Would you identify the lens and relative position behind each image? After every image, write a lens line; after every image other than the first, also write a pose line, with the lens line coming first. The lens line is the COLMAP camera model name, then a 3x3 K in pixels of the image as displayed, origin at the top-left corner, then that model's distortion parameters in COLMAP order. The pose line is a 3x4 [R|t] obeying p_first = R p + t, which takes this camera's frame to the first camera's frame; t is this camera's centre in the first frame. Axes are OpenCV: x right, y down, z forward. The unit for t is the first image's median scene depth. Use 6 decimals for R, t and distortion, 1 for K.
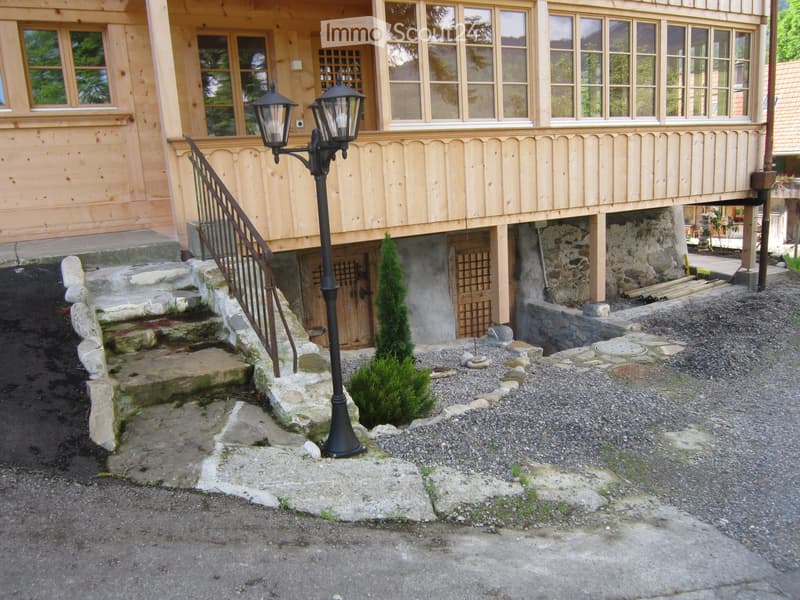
lens RADIAL K [[660.2, 0, 400.0], [0, 660.2, 300.0], [0, 0, 1]] dist [-0.056934, 0.040306]
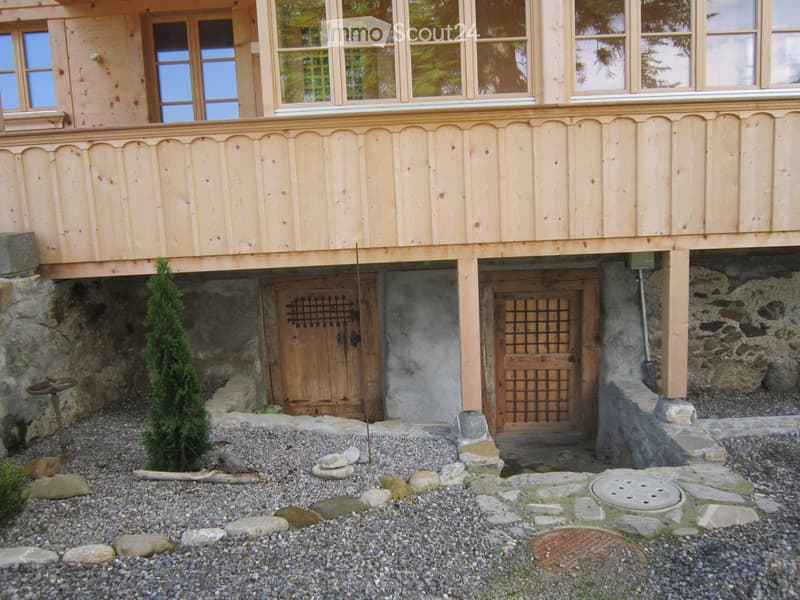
lens RADIAL K [[660.2, 0, 400.0], [0, 660.2, 300.0], [0, 0, 1]] dist [-0.056934, 0.040306]
pose [[0.867757, 0.084329, -0.489782, 0.399664], [-0.103524, 0.994552, -0.012177, -0.056824], [0.486087, 0.061271, 0.871760, 0.389066]]
